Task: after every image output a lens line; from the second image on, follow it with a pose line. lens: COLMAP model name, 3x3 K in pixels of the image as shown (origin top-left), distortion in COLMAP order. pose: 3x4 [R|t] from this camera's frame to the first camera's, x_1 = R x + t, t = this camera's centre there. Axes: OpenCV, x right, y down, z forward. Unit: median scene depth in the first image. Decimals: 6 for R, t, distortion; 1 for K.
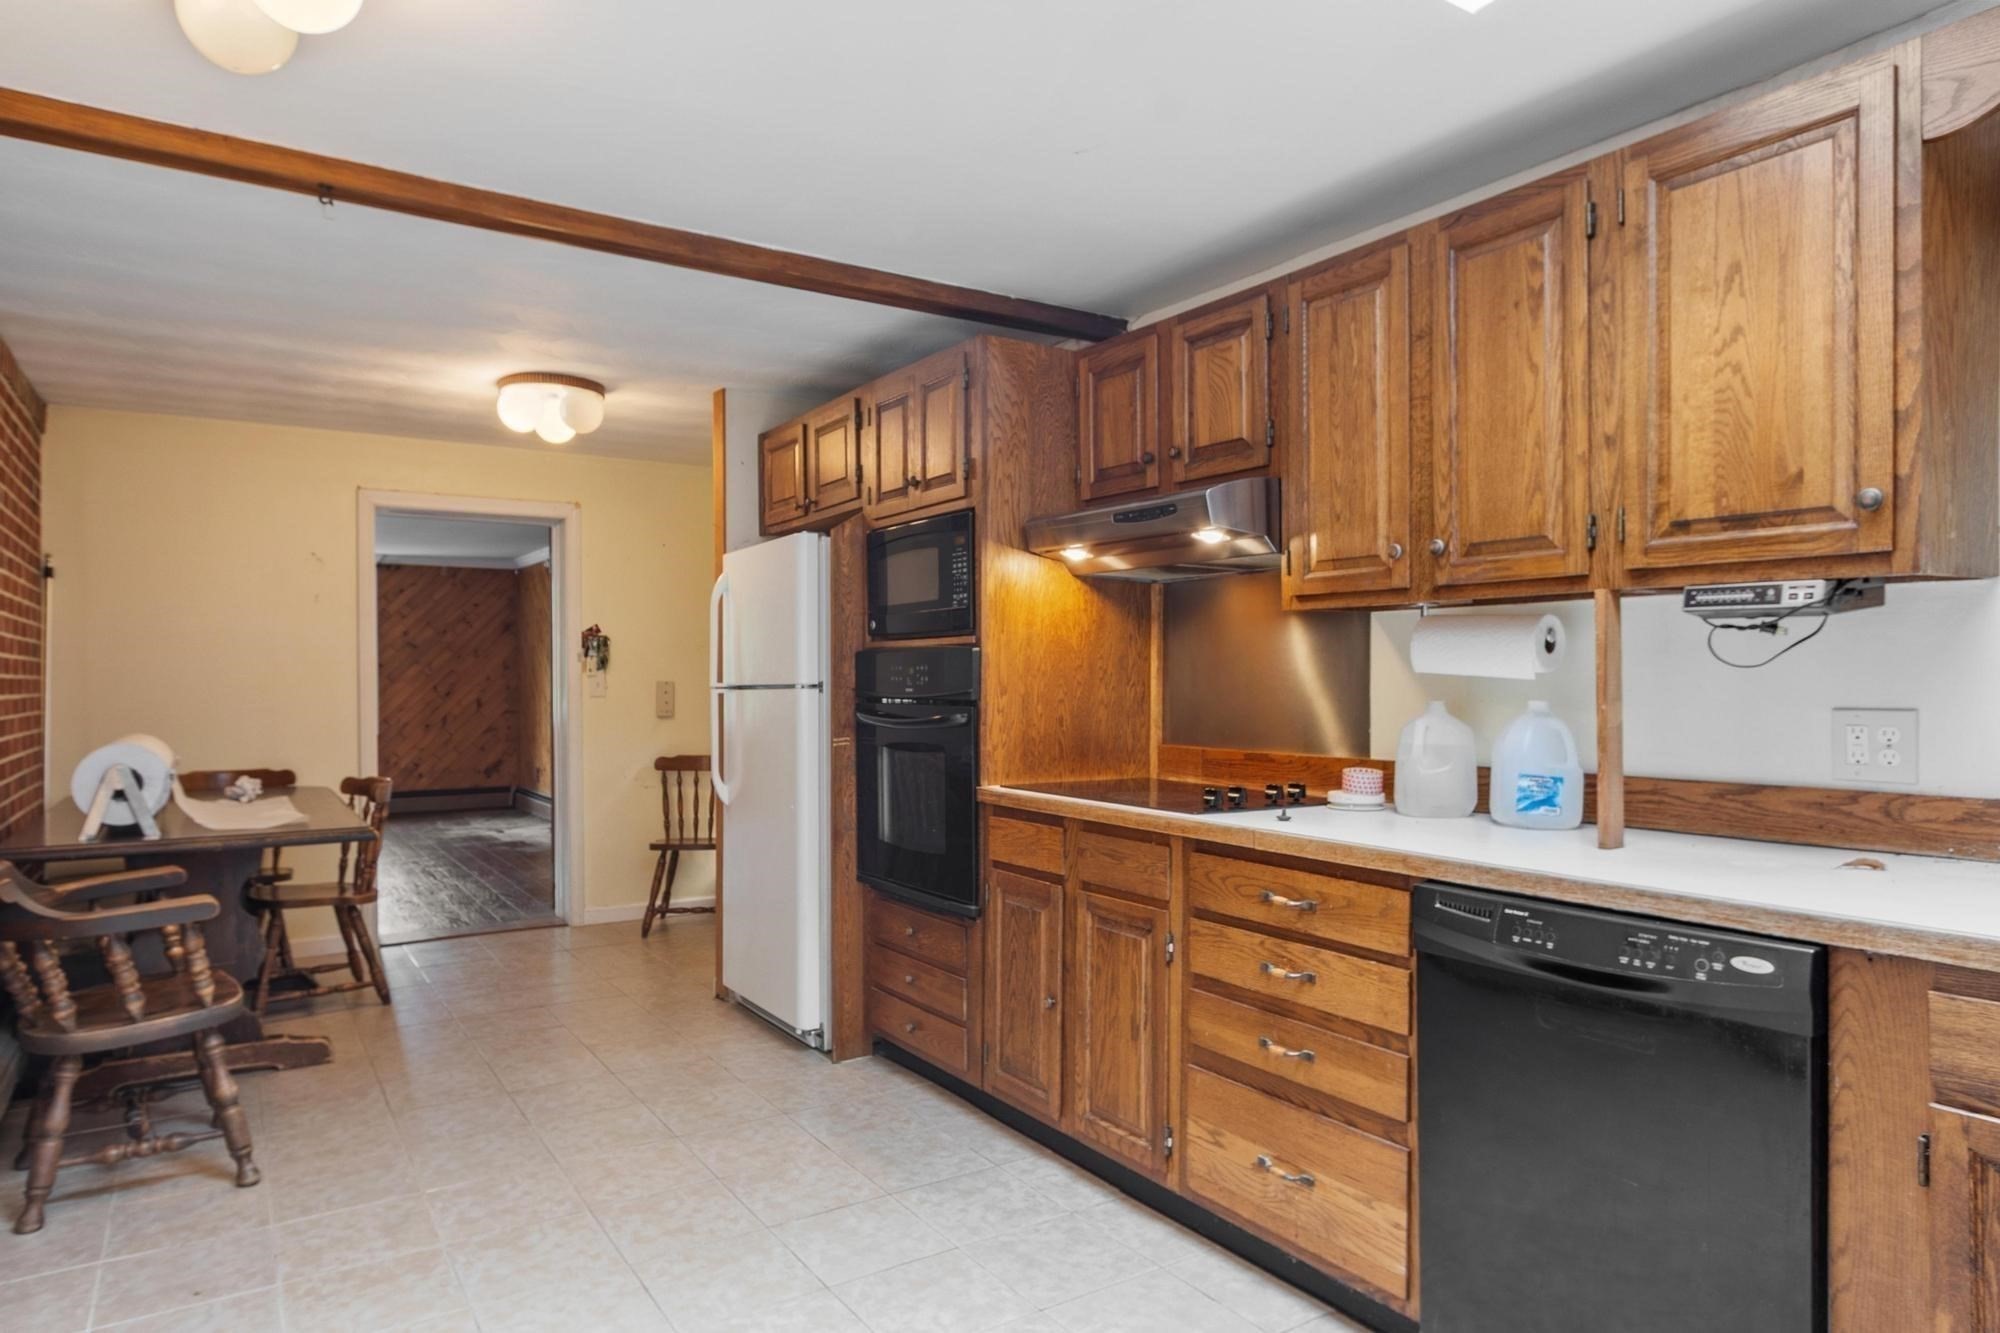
lens RADIAL K [[1191.5, 0, 997.6], [0, 1191.5, 680.0], [0, 0, 1]] dist [0.003653, -0.002846]
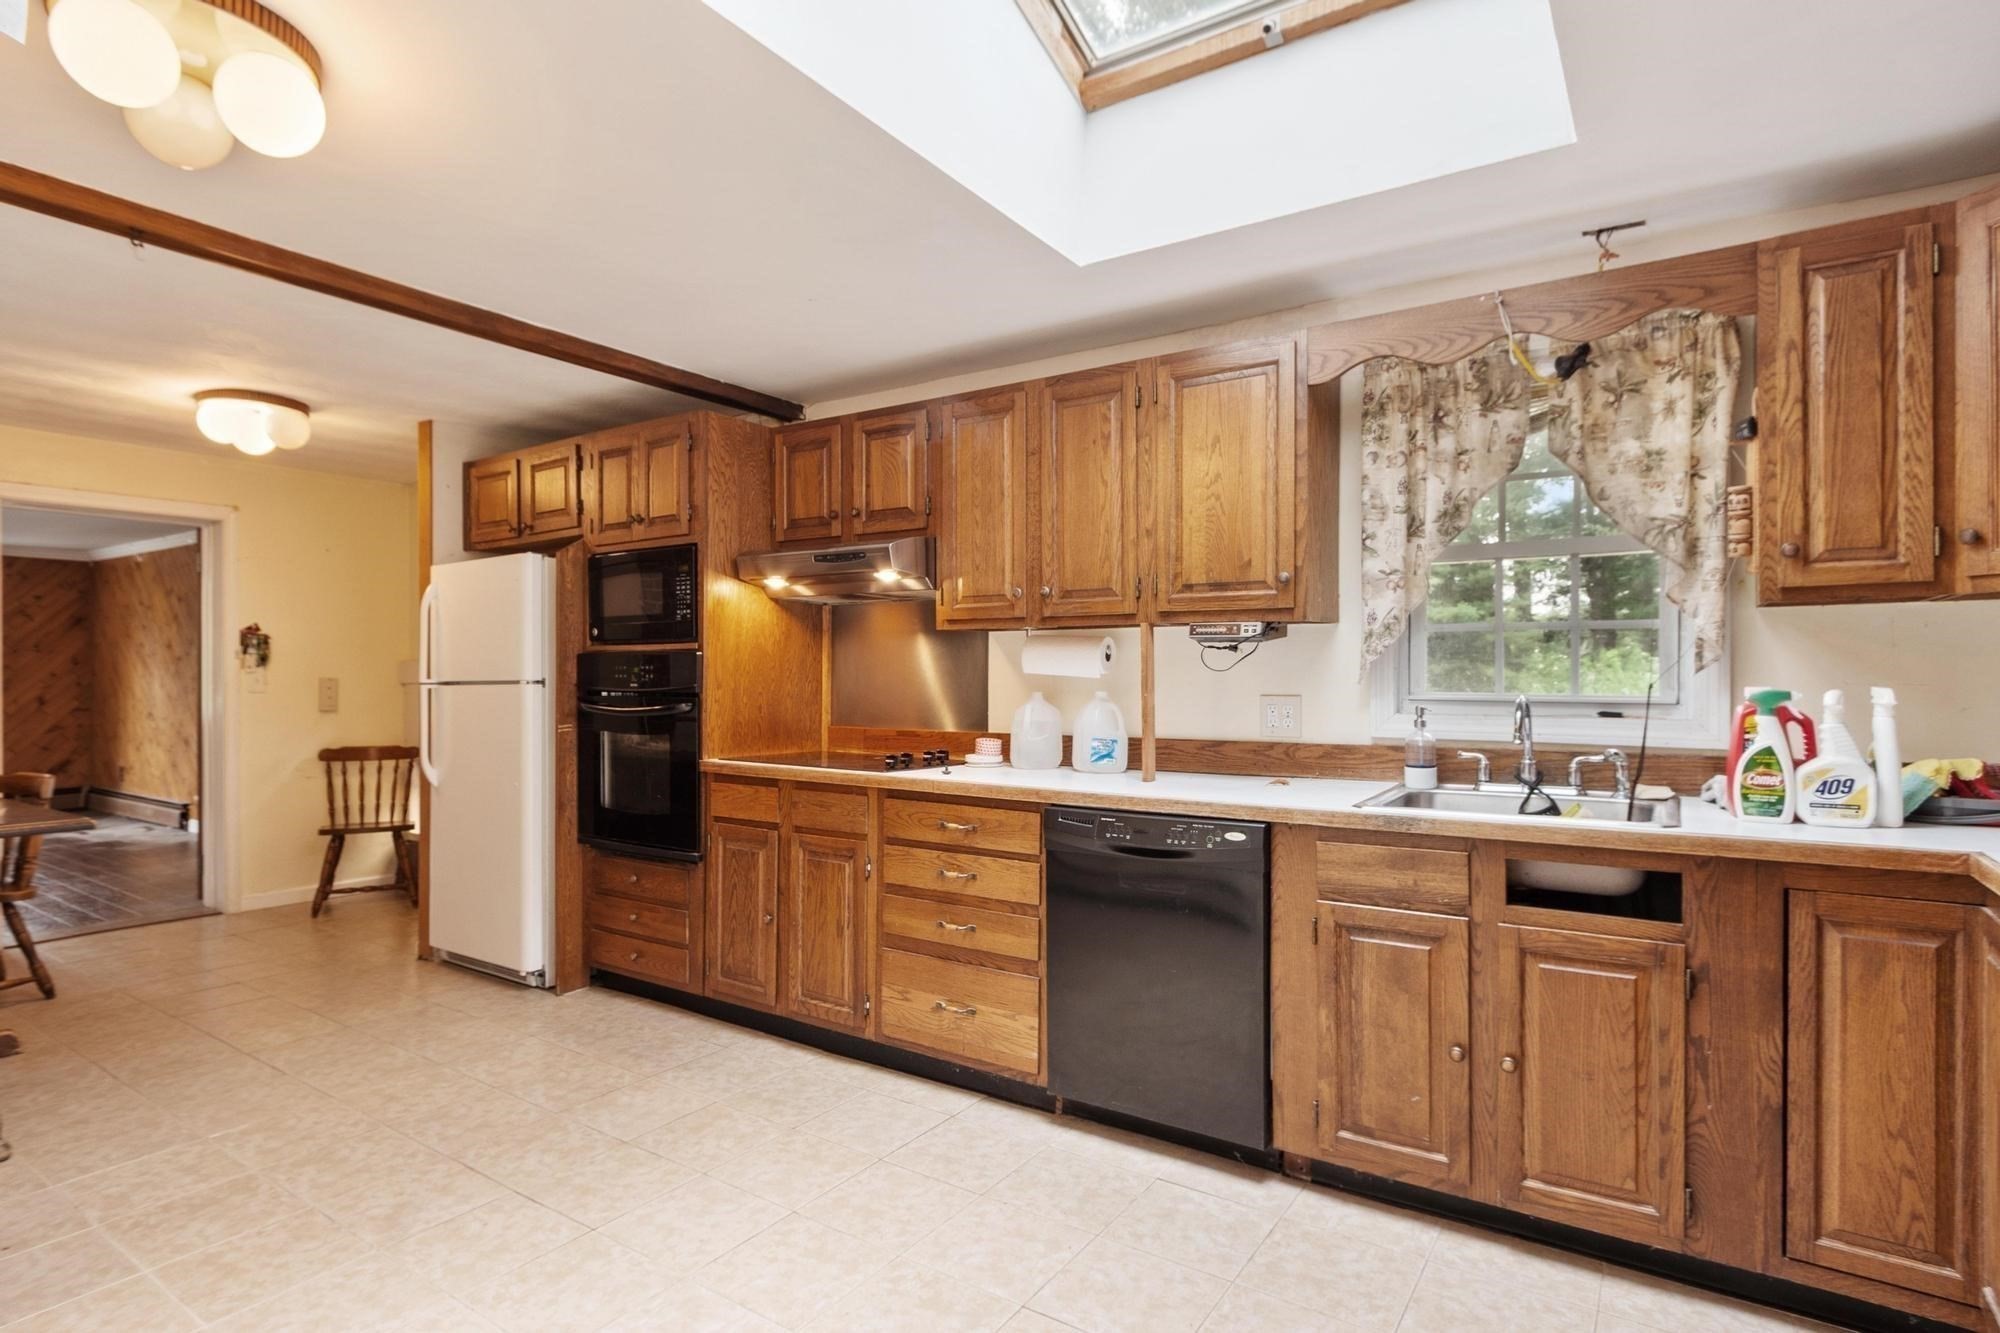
lens RADIAL K [[1012.9, 0, 1002.4], [0, 1012.9, 668.1], [0, 0, 1]] dist [-0.000112, 0.000004]
pose [[0.920089, 0.006640, 0.391654, -0.164703], [-0.002627, 0.999938, -0.010782, 0.000999], [-0.391702, 0.008892, 0.920049, -0.153573]]
